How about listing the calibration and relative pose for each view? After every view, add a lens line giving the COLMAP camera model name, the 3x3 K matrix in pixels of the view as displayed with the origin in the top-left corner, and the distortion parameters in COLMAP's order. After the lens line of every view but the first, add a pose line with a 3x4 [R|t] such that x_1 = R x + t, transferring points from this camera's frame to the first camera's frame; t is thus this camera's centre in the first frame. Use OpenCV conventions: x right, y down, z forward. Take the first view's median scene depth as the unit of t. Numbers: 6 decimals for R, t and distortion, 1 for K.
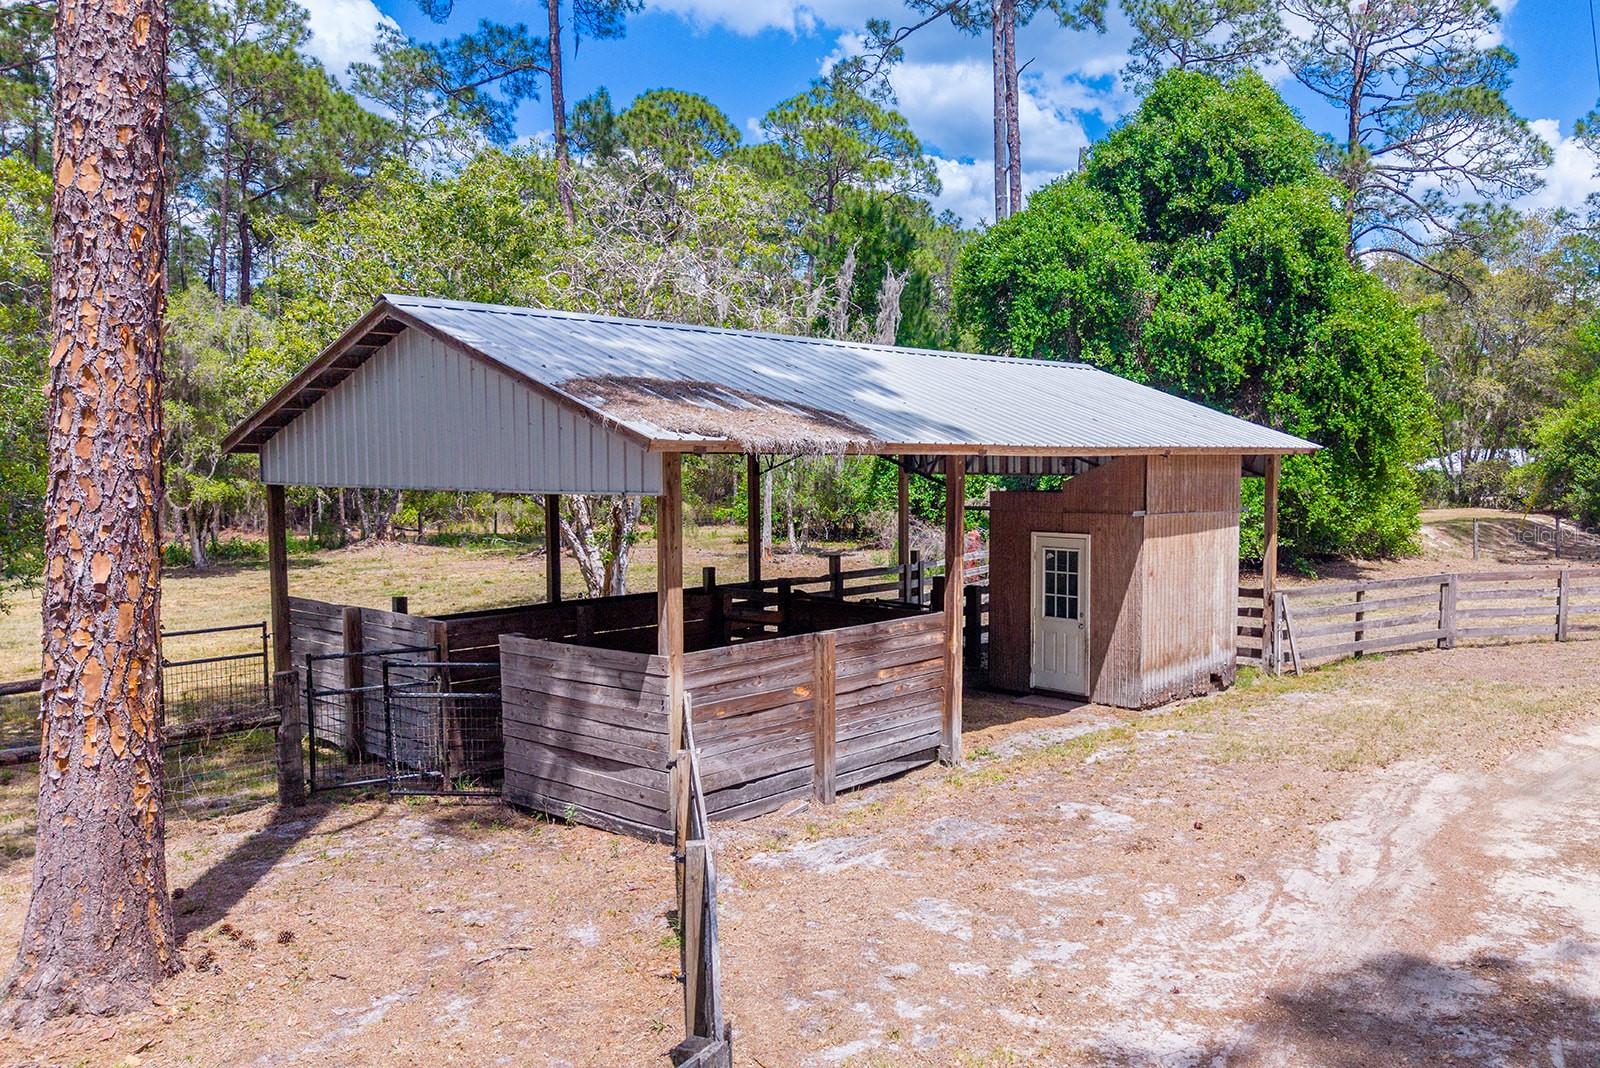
lens RADIAL K [[1505.4, 0, 822.8], [0, 1505.4, 527.9], [0, 0, 1]] dist [0.148941, -0.403595]
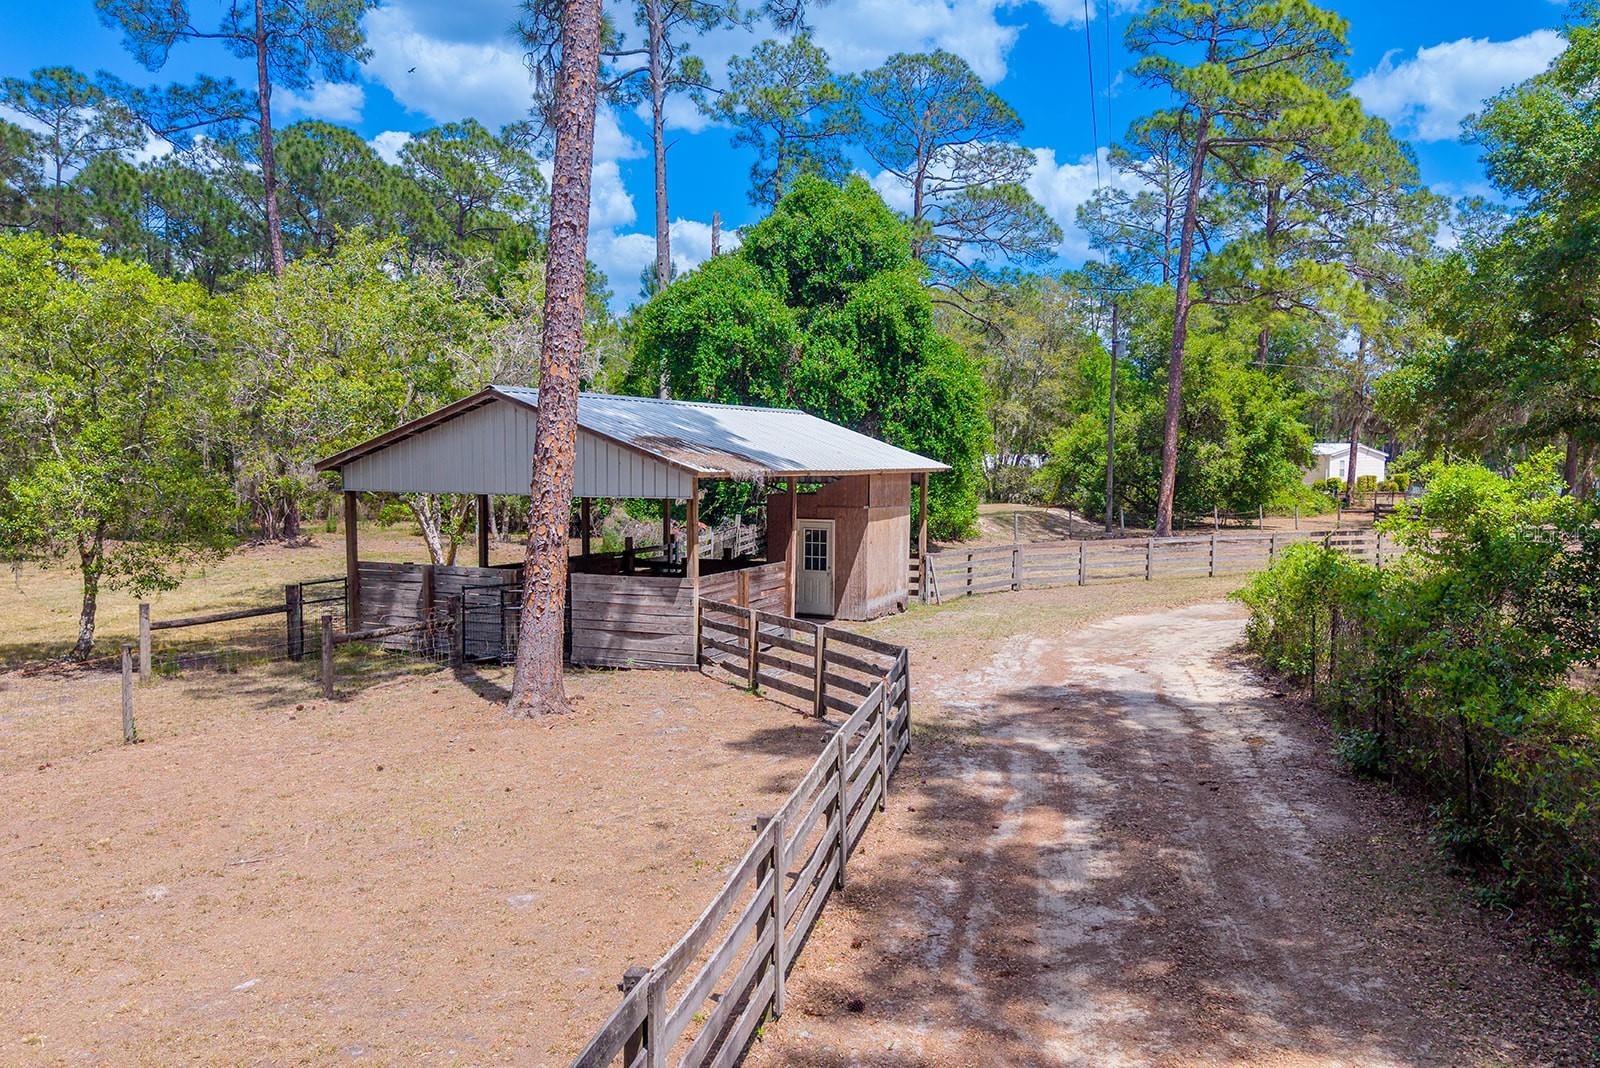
lens RADIAL K [[1285.1, 0, 809.7], [0, 1285.1, 536.1], [0, 0, 1]] dist [0.064493, -0.095101]
pose [[0.968040, -0.007978, 0.250670, -0.068116], [0.005042, 0.999911, 0.012351, 0.001467], [-0.250747, -0.010693, 0.967994, -0.124667]]
